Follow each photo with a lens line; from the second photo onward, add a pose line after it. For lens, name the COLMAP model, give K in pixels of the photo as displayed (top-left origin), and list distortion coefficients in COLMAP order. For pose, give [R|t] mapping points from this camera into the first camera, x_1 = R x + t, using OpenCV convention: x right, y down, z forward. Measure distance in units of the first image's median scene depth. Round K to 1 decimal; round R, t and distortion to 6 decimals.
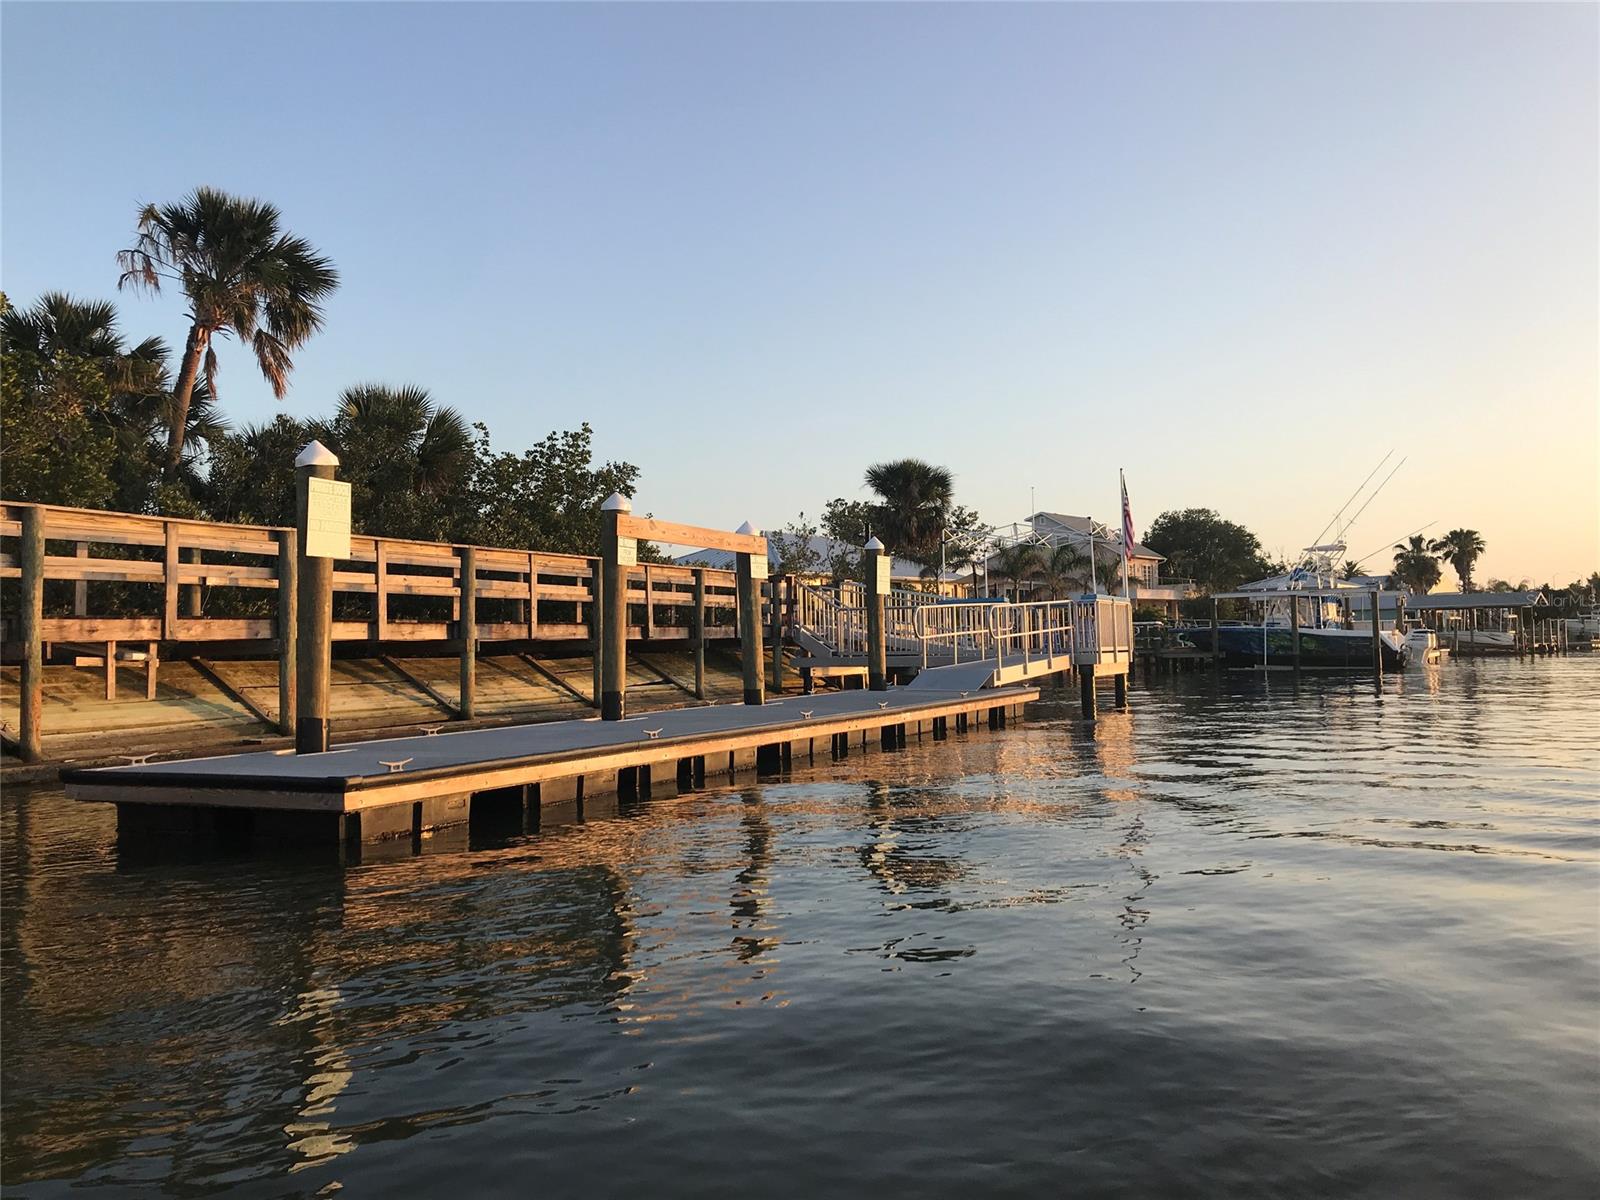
lens RADIAL K [[1325.2, 0, 800.0], [0, 1325.2, 600.0], [0, 0, 1]] dist [0.048501, -0.000561]
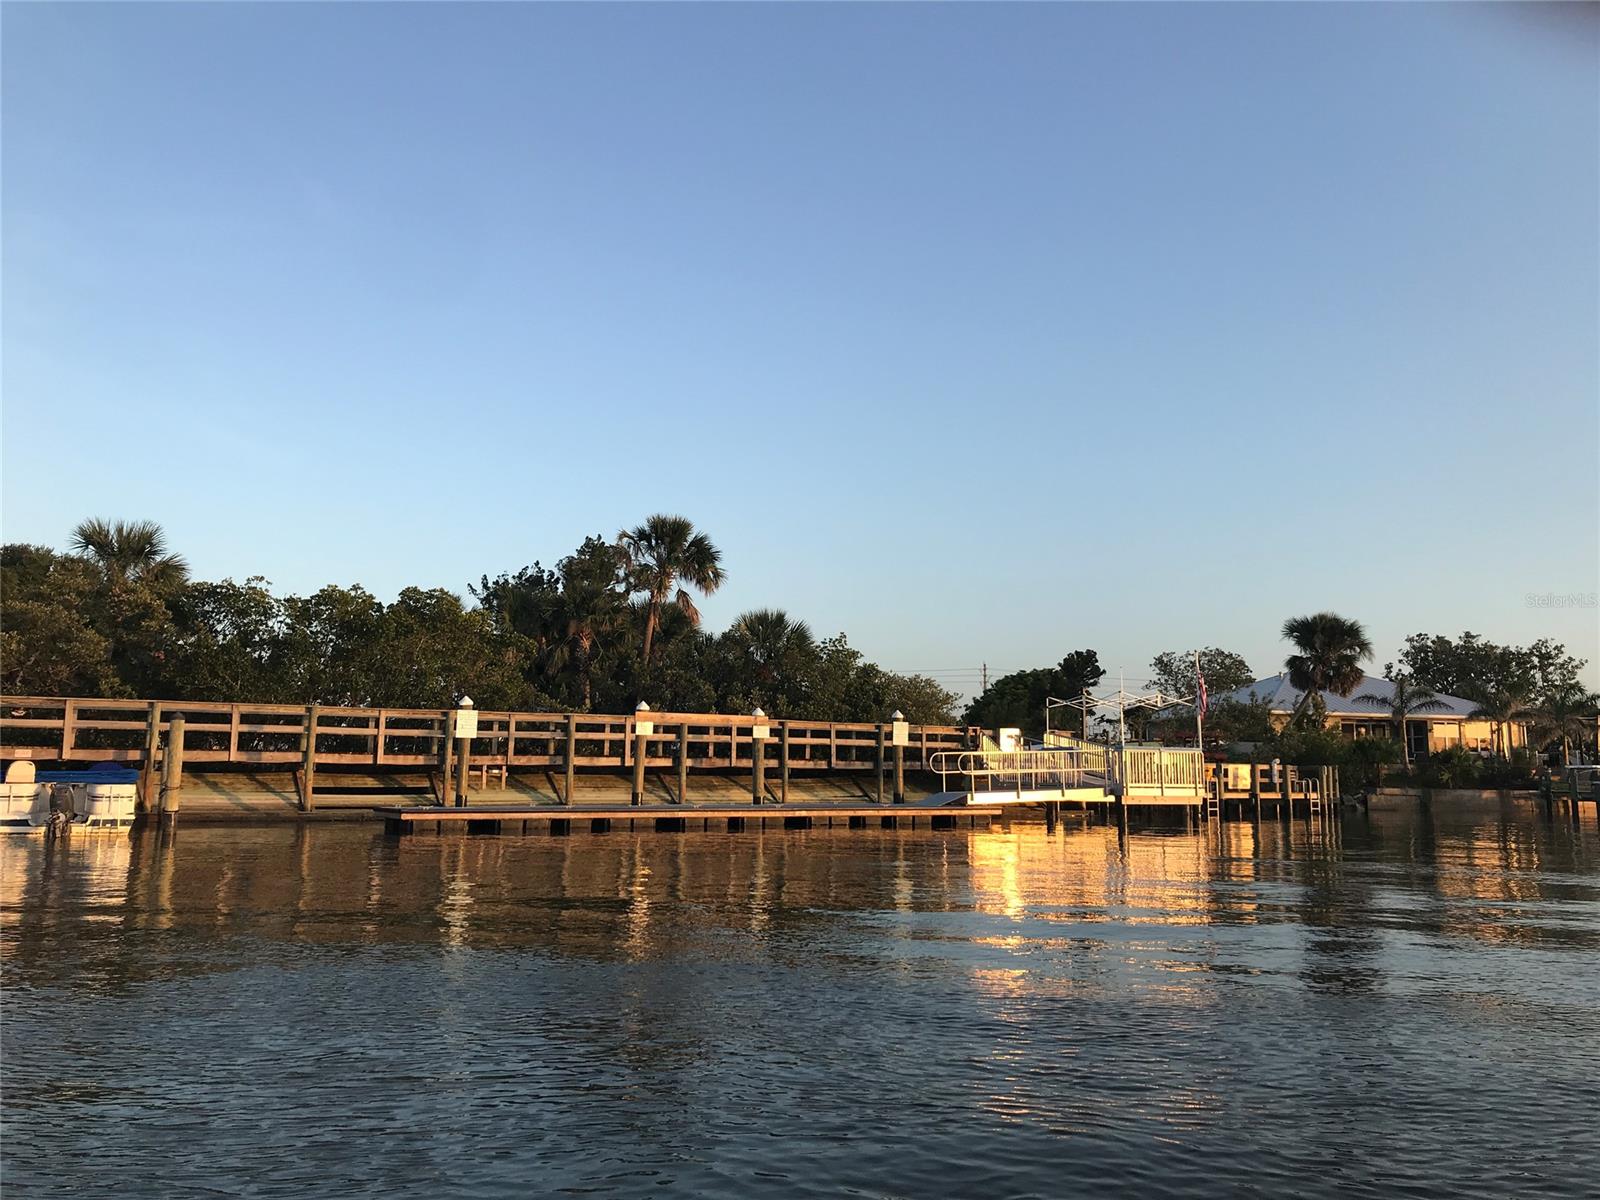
lens RADIAL K [[1325.2, 0, 800.0], [0, 1325.2, 600.0], [0, 0, 1]] dist [0.048501, -0.000561]
pose [[0.862099, -0.068745, -0.502055, 0.888071], [0.014116, 0.993629, -0.111815, 0.008136], [0.506543, 0.089309, 0.857577, -0.594440]]
